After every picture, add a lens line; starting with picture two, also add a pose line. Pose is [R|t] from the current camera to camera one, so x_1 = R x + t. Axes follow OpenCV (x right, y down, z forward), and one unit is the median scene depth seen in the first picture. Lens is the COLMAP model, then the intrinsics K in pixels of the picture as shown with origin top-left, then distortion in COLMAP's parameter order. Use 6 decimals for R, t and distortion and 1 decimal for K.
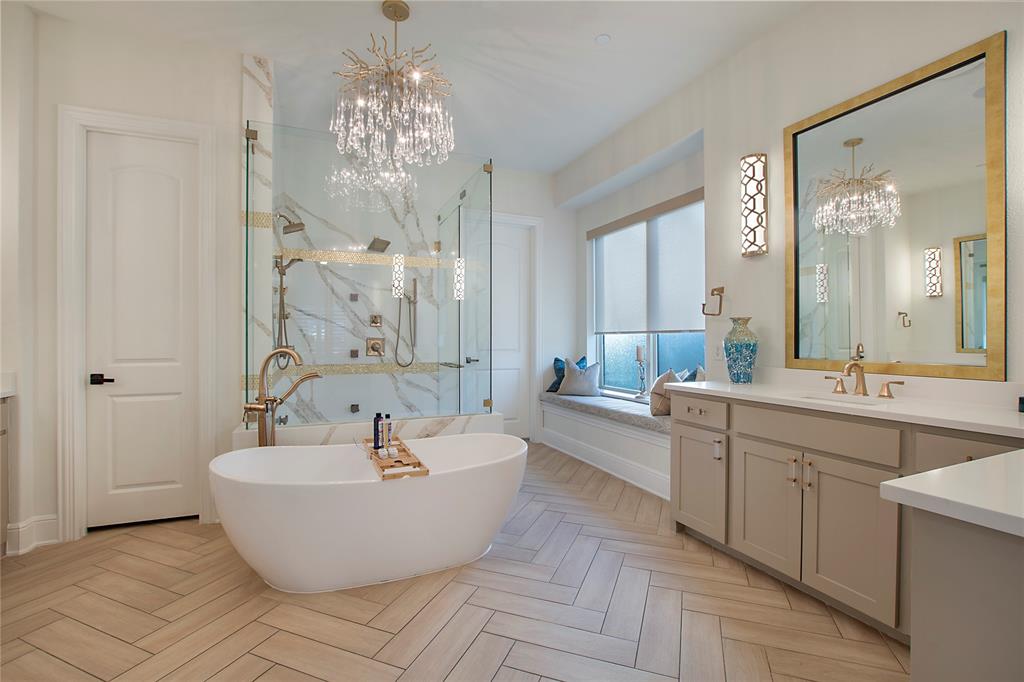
lens RADIAL K [[455.8, 0, 512.8], [0, 455.8, 352.4], [0, 0, 1]] dist [-0.030604, 0.006660]
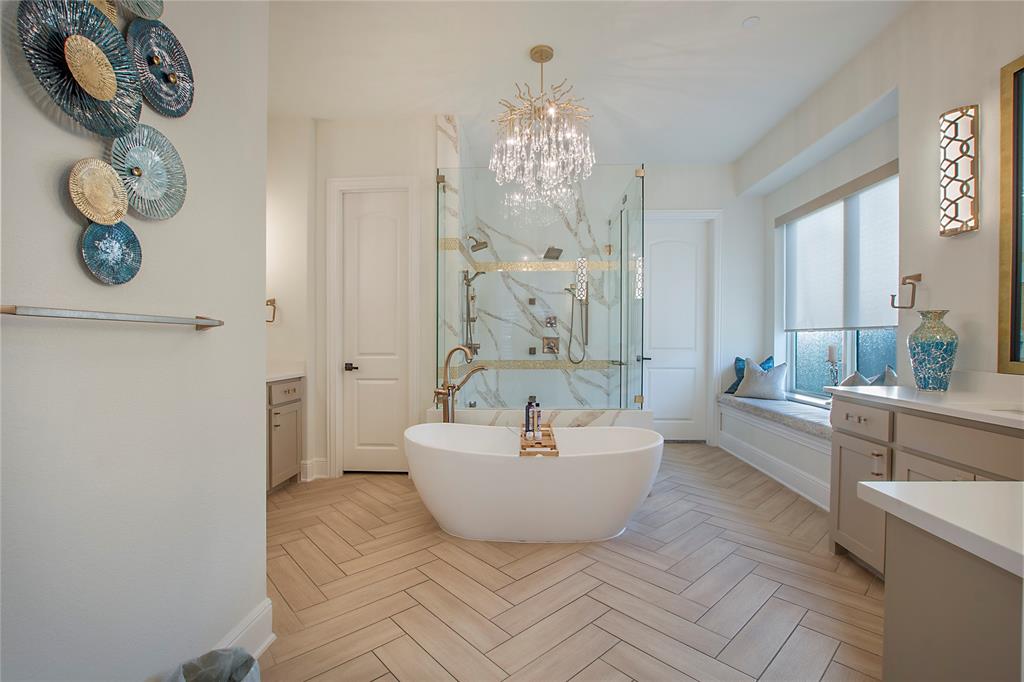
lens RADIAL K [[455.8, 0, 512.8], [0, 455.8, 352.4], [0, 0, 1]] dist [-0.030604, 0.006660]
pose [[0.897373, 0.009761, -0.441165, 0.172613], [-0.008304, 0.999952, 0.005234, 0.001316], [0.441195, -0.001033, 0.897411, -0.068640]]
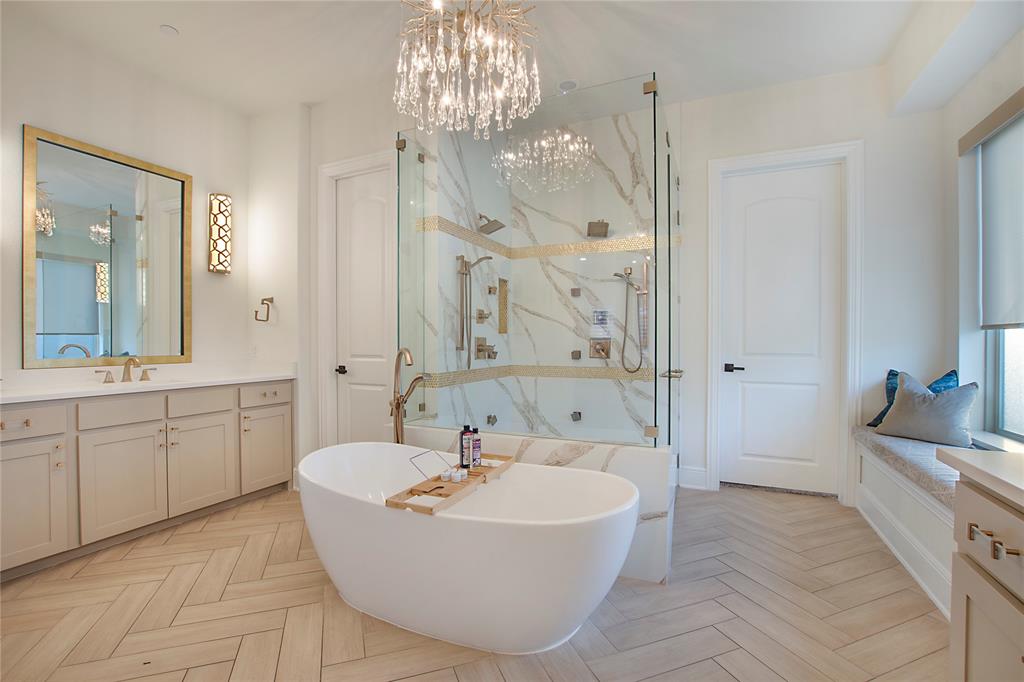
lens RADIAL K [[460.5, 0, 507.8], [0, 460.5, 348.5], [0, 0, 1]] dist [-0.029963, 0.000028]
pose [[0.667458, 0.011992, -0.744551, 0.373993], [-0.020110, 0.999796, -0.001924, -0.009125], [0.744376, 0.016257, 0.667563, 0.460839]]
